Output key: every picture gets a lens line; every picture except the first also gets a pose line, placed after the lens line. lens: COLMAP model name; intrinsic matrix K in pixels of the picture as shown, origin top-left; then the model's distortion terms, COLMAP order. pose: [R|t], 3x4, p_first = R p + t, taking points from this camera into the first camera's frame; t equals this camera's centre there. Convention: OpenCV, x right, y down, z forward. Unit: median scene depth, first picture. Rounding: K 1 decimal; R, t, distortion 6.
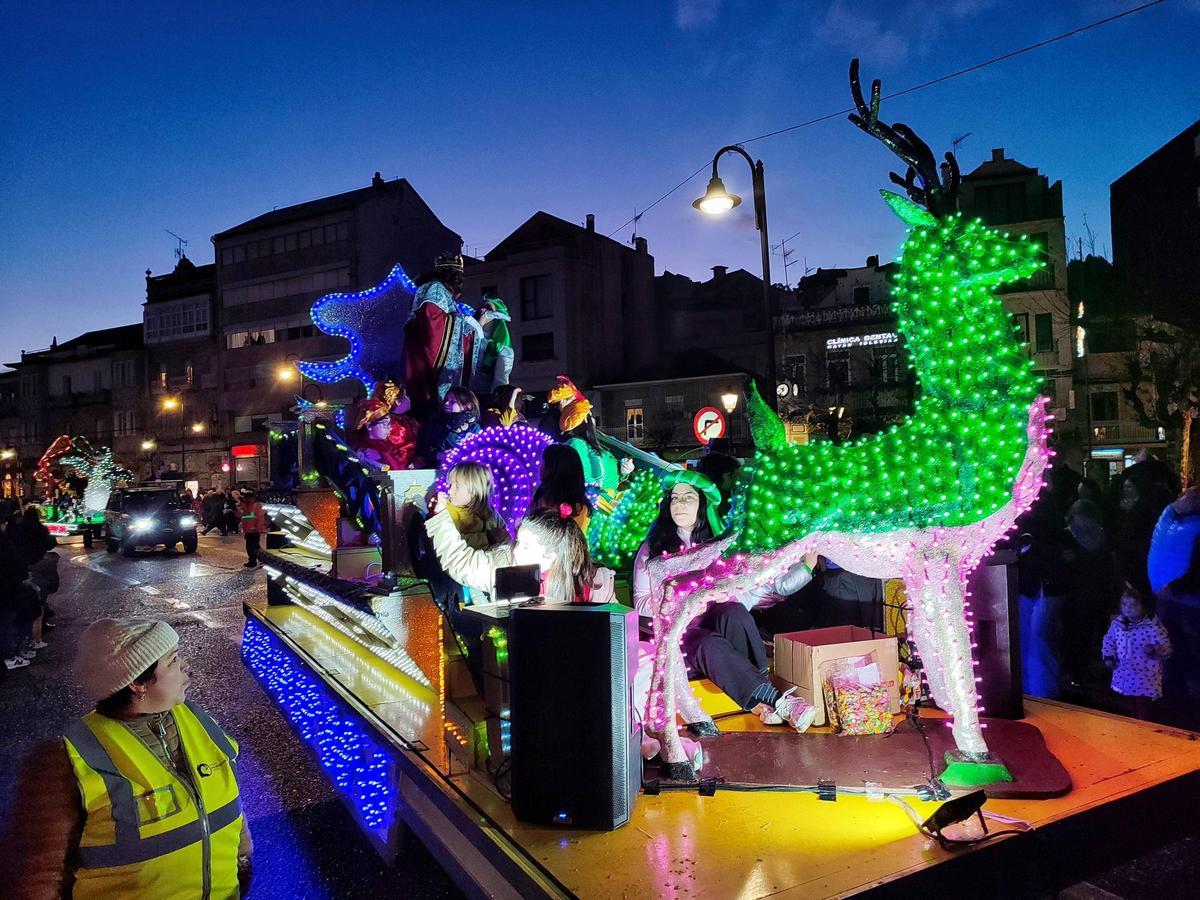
lens RADIAL K [[831.8, 0, 596.4], [0, 831.8, 454.6], [0, 0, 1]] dist [0.033060, -0.029073]
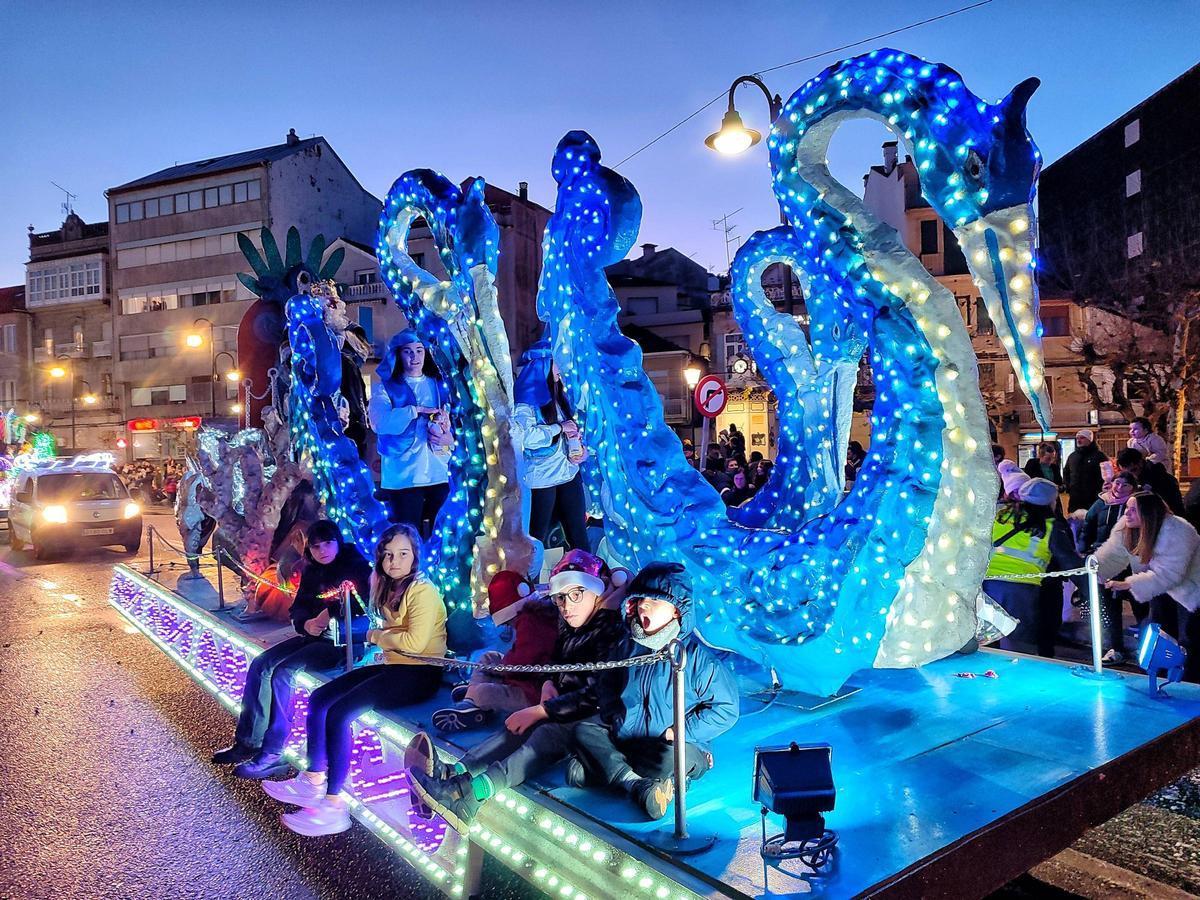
lens RADIAL K [[831.8, 0, 598.2], [0, 831.8, 455.2], [0, 0, 1]] dist [0.033060, -0.029073]
pose [[0.994645, 0.007763, 0.103054, -0.076226], [-0.010174, 0.999686, 0.022892, 0.008732], [-0.102844, -0.023818, 0.994412, 0.130585]]
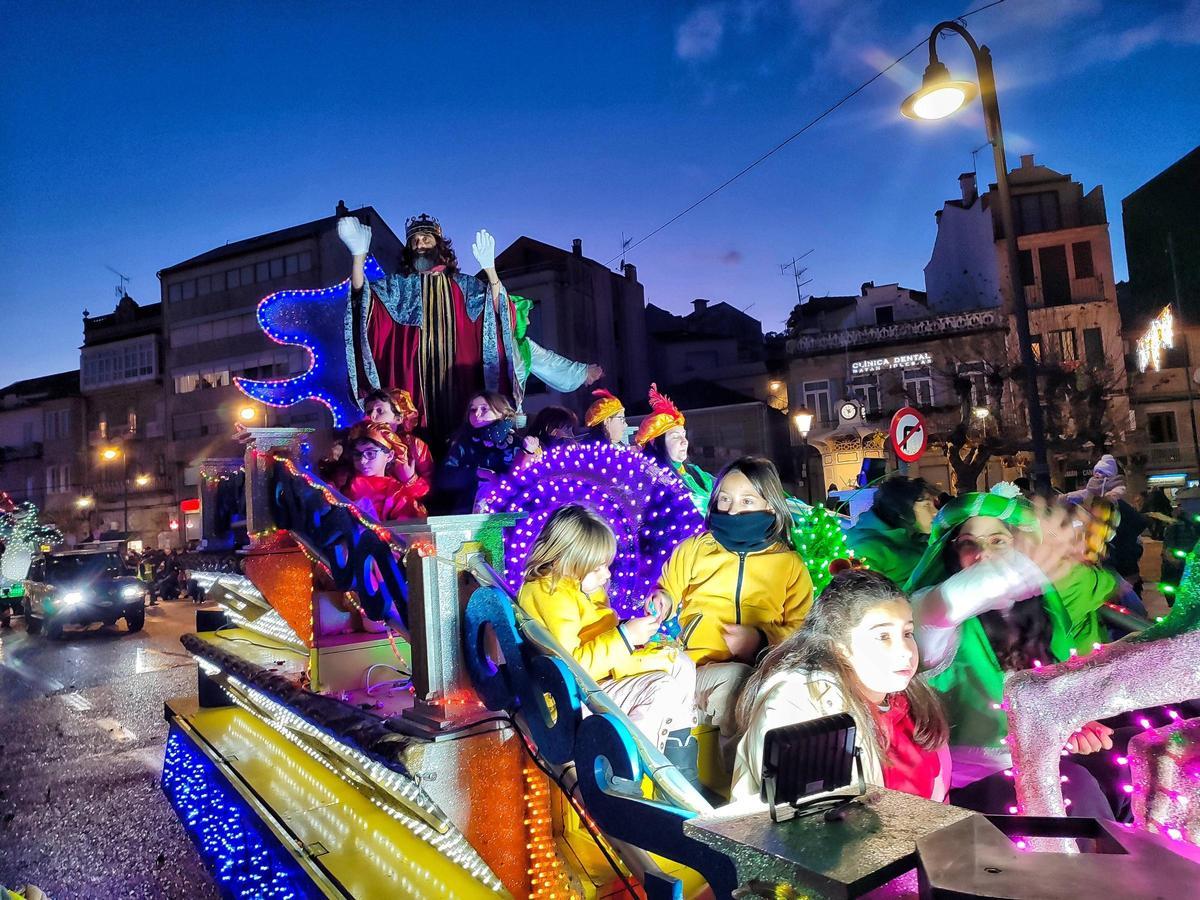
lens RADIAL K [[831.8, 0, 610.1], [0, 831.8, 460.9], [0, 0, 1]] dist [0.033060, -0.029073]
pose [[0.997869, -0.025947, 0.059865, -0.134650], [0.028756, 0.998502, -0.046558, 0.010458], [-0.058567, 0.048181, 0.997120, 0.348055]]
